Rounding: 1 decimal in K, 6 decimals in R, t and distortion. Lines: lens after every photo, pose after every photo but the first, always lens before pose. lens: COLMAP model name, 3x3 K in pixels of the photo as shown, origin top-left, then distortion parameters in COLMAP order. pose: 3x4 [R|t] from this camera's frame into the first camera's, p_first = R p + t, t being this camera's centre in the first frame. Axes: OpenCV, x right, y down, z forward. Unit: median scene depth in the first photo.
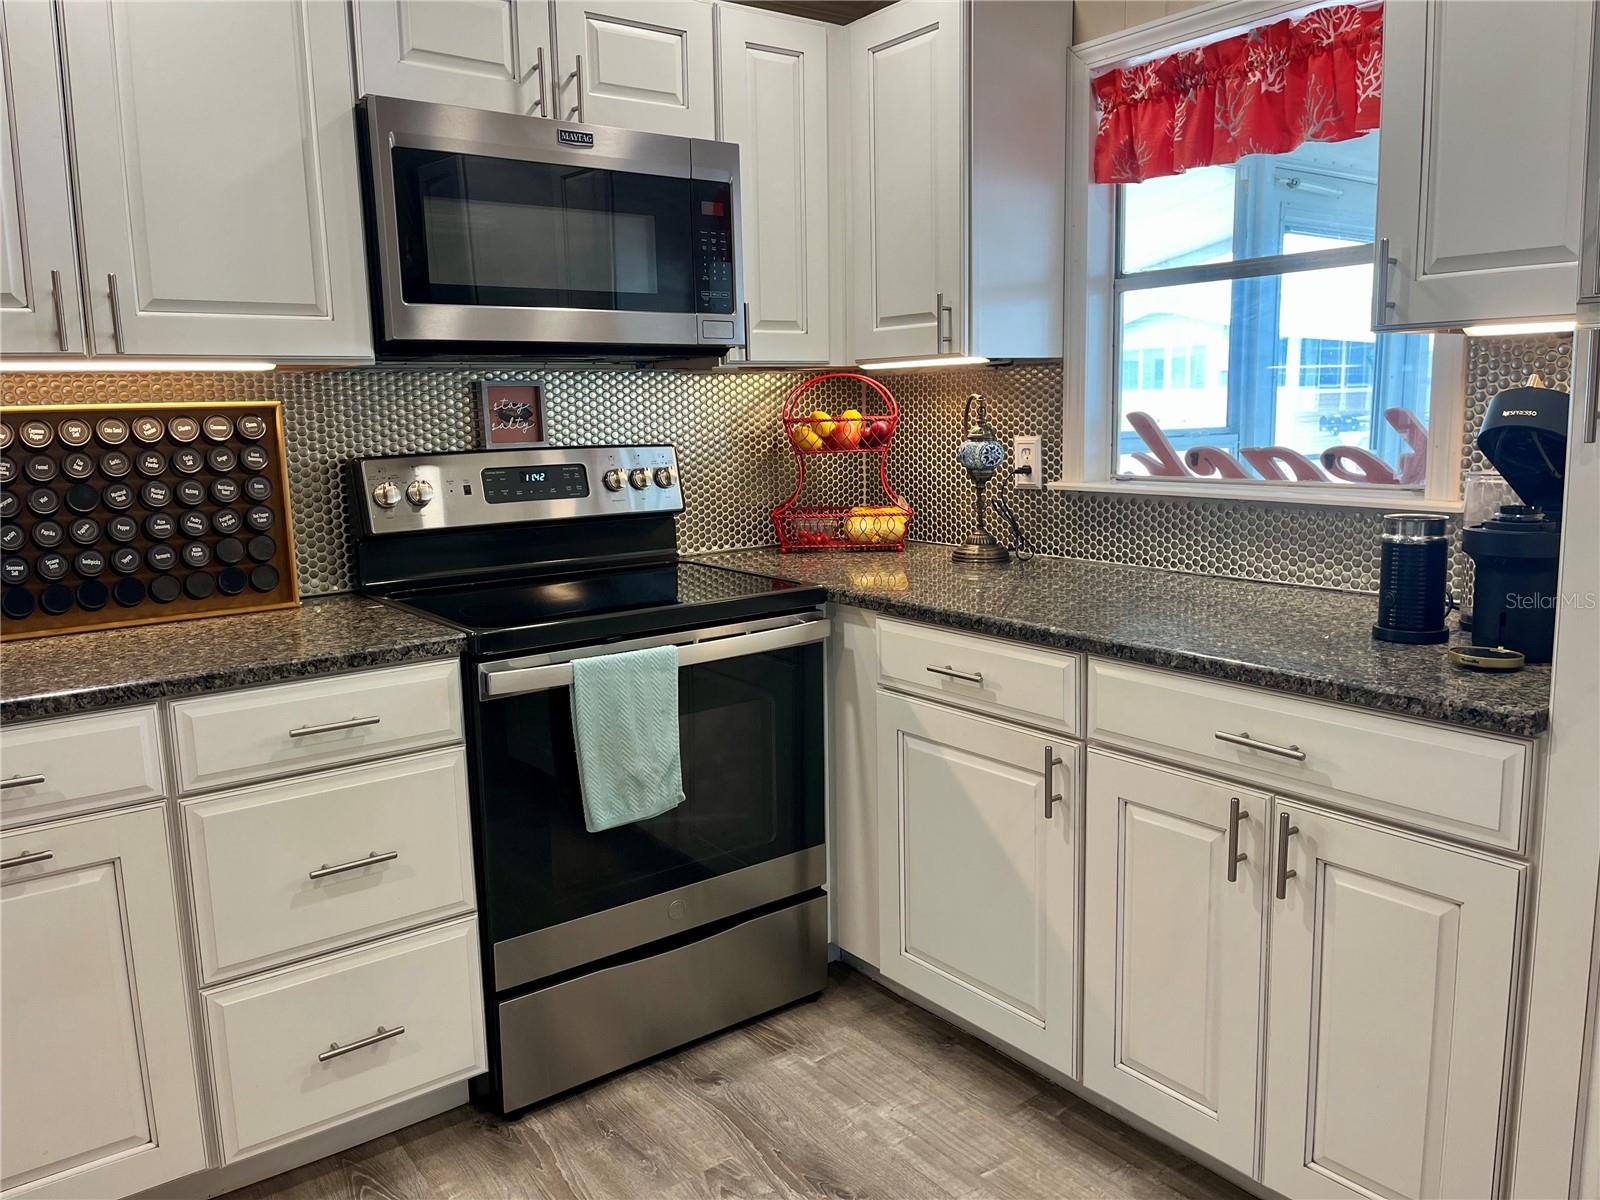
lens RADIAL K [[1209.7, 0, 795.0], [0, 1209.7, 600.9], [0, 0, 1]] dist [0.067294, -0.095549]
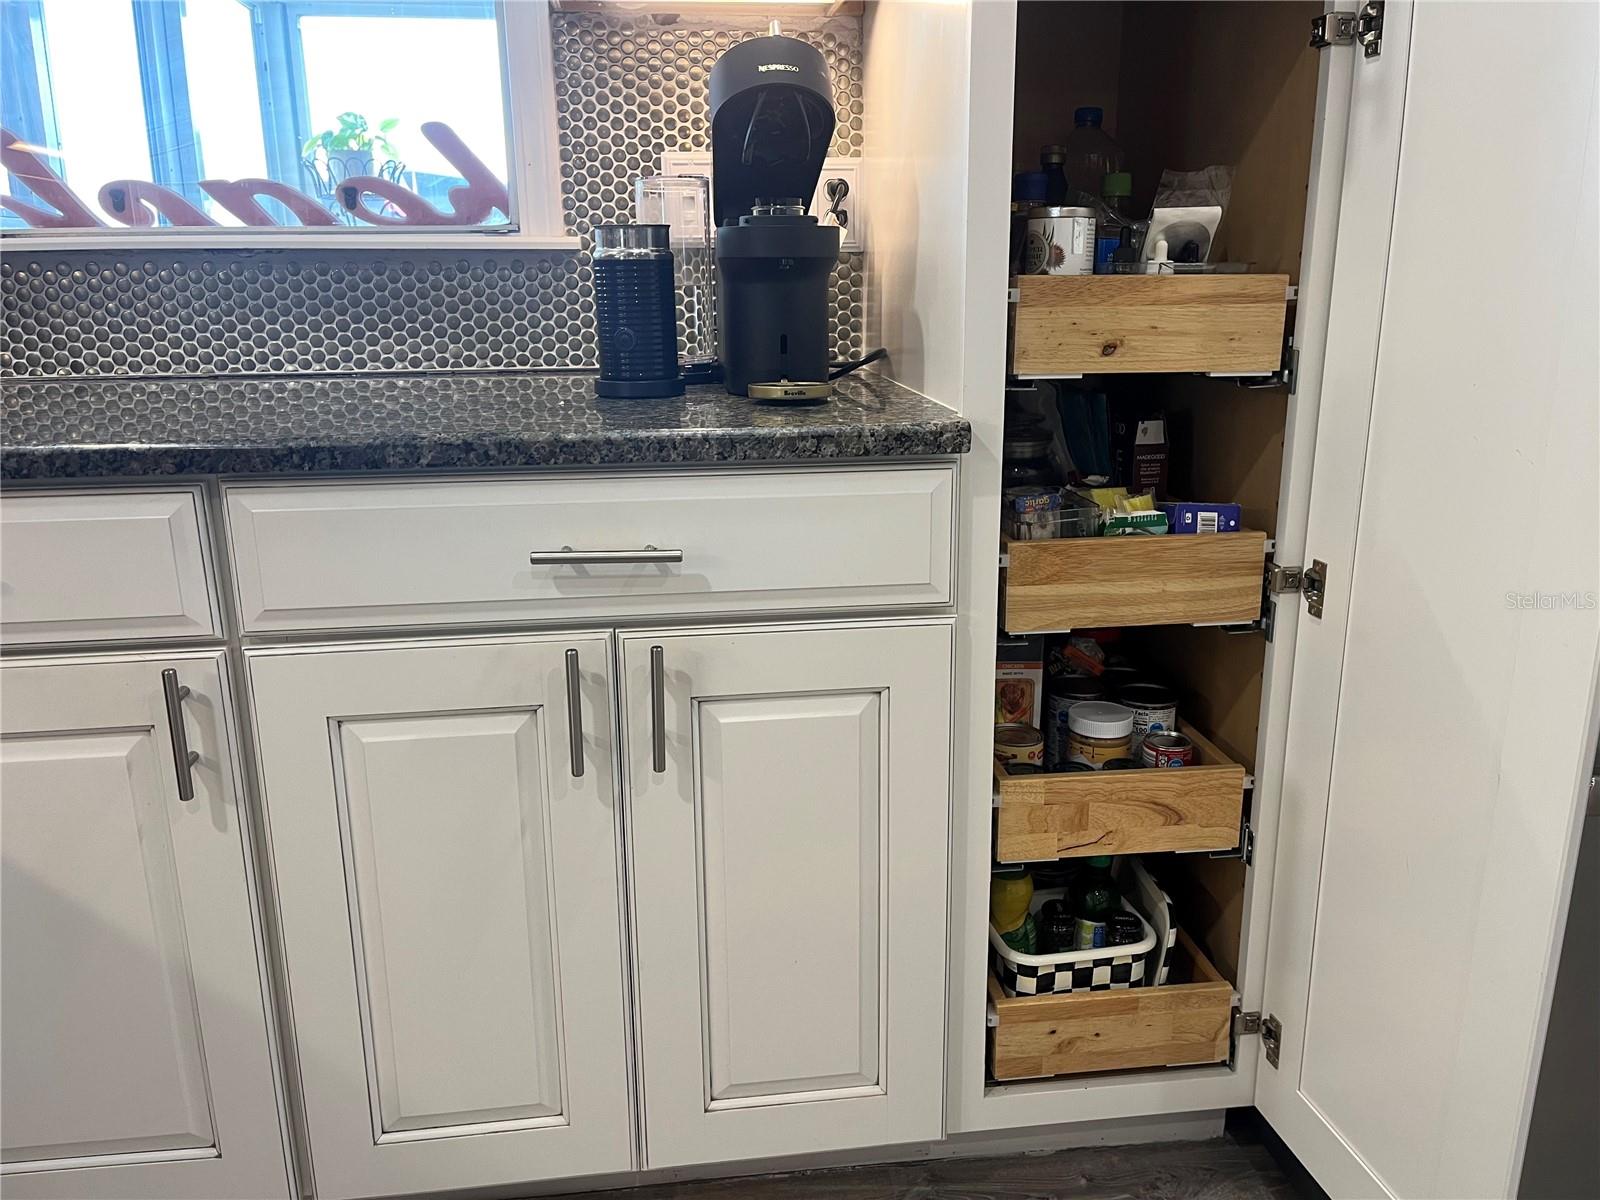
lens RADIAL K [[1209.7, 0, 805.1], [0, 1209.7, 570.8], [0, 0, 1]] dist [0.067294, -0.095549]
pose [[0.502626, -0.204449, 0.839980, -0.099212], [0.141964, 0.977963, 0.153086, 0.039069], [-0.852768, 0.042302, 0.520574, 0.535222]]
